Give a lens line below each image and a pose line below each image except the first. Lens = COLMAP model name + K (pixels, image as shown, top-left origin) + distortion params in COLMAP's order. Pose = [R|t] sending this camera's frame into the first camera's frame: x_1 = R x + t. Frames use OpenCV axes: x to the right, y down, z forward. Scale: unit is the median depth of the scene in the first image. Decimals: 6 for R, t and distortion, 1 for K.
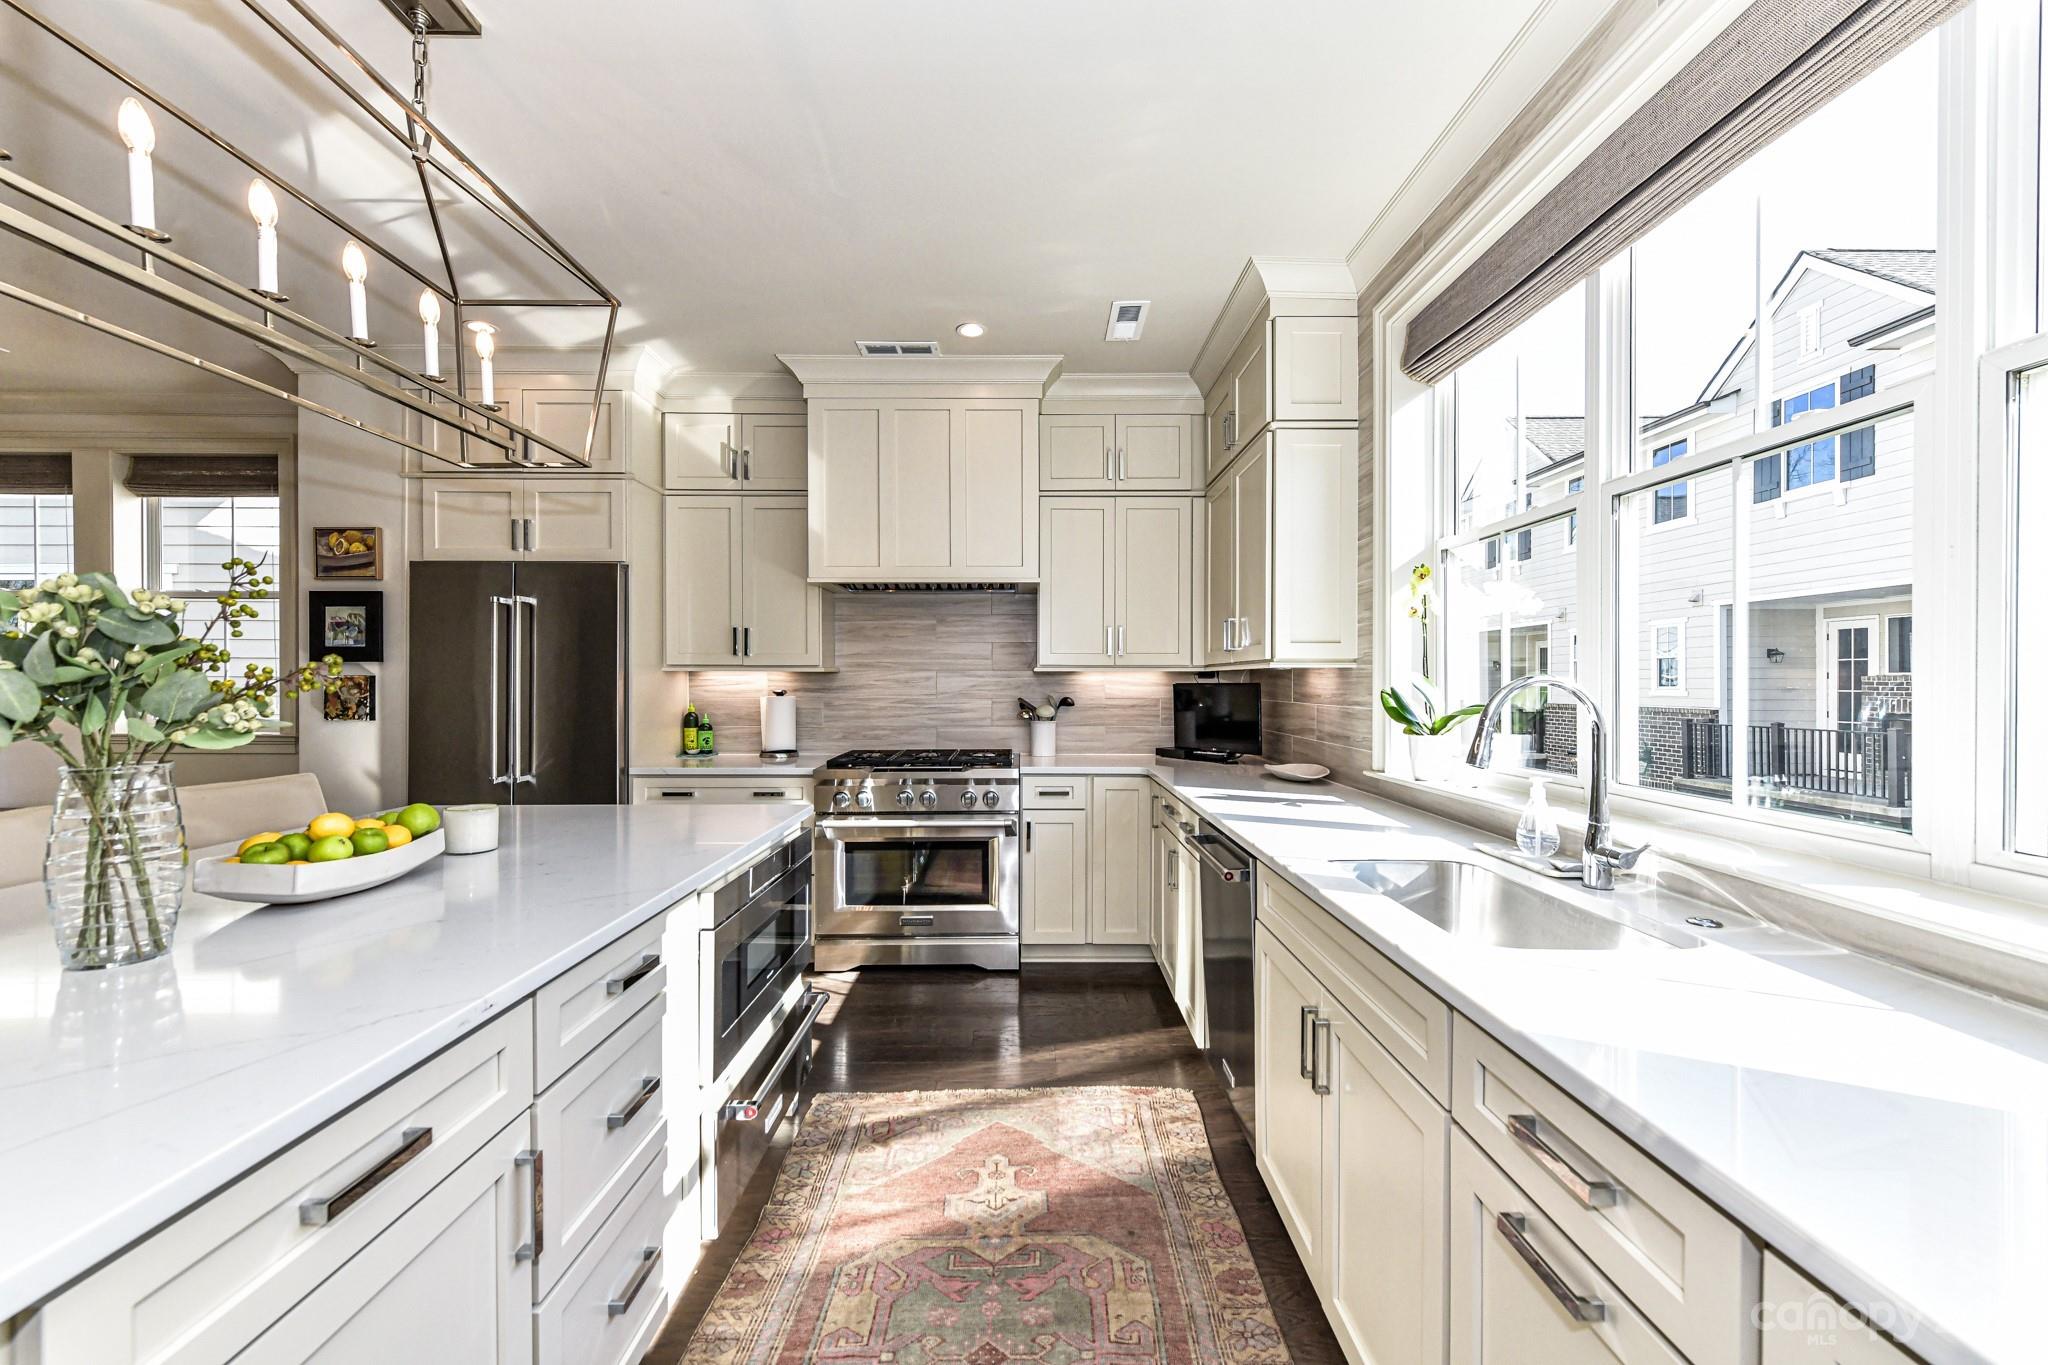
lens RADIAL K [[819.2, 0, 1030.9], [0, 819.2, 683.8], [0, 0, 1]] dist [0.000727, -0.000734]
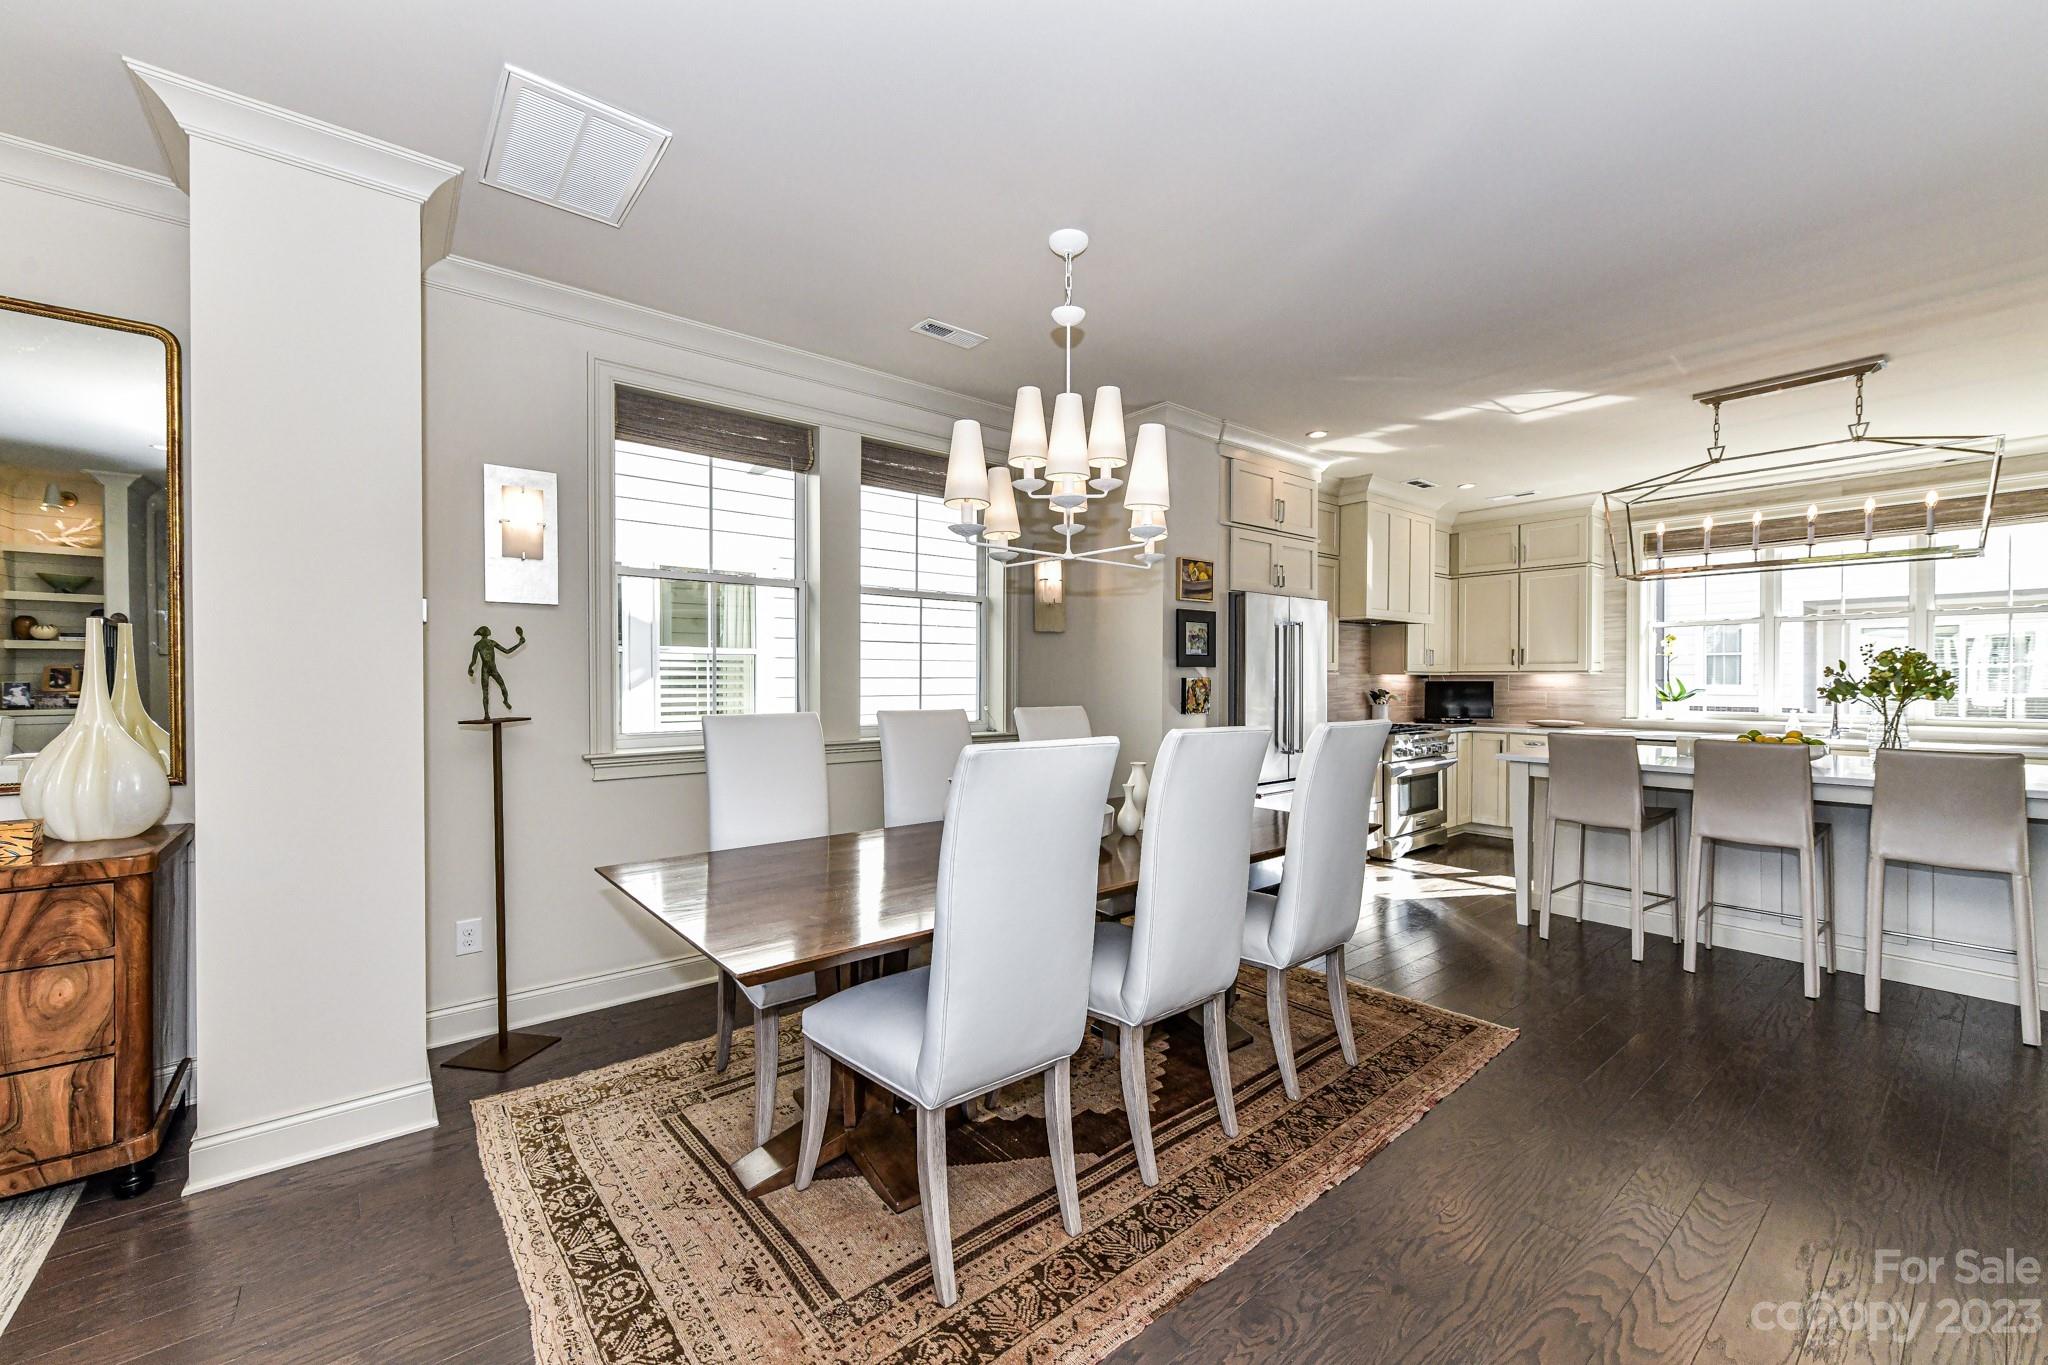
lens RADIAL K [[819.2, 0, 1026.7], [0, 819.2, 682.8], [0, 0, 1]] dist [0.000727, -0.000734]
pose [[0.777834, -0.005768, 0.628444, -1.821458], [0.002394, 0.999978, 0.006215, -0.011364], [-0.628466, -0.003330, 0.777830, 0.192968]]
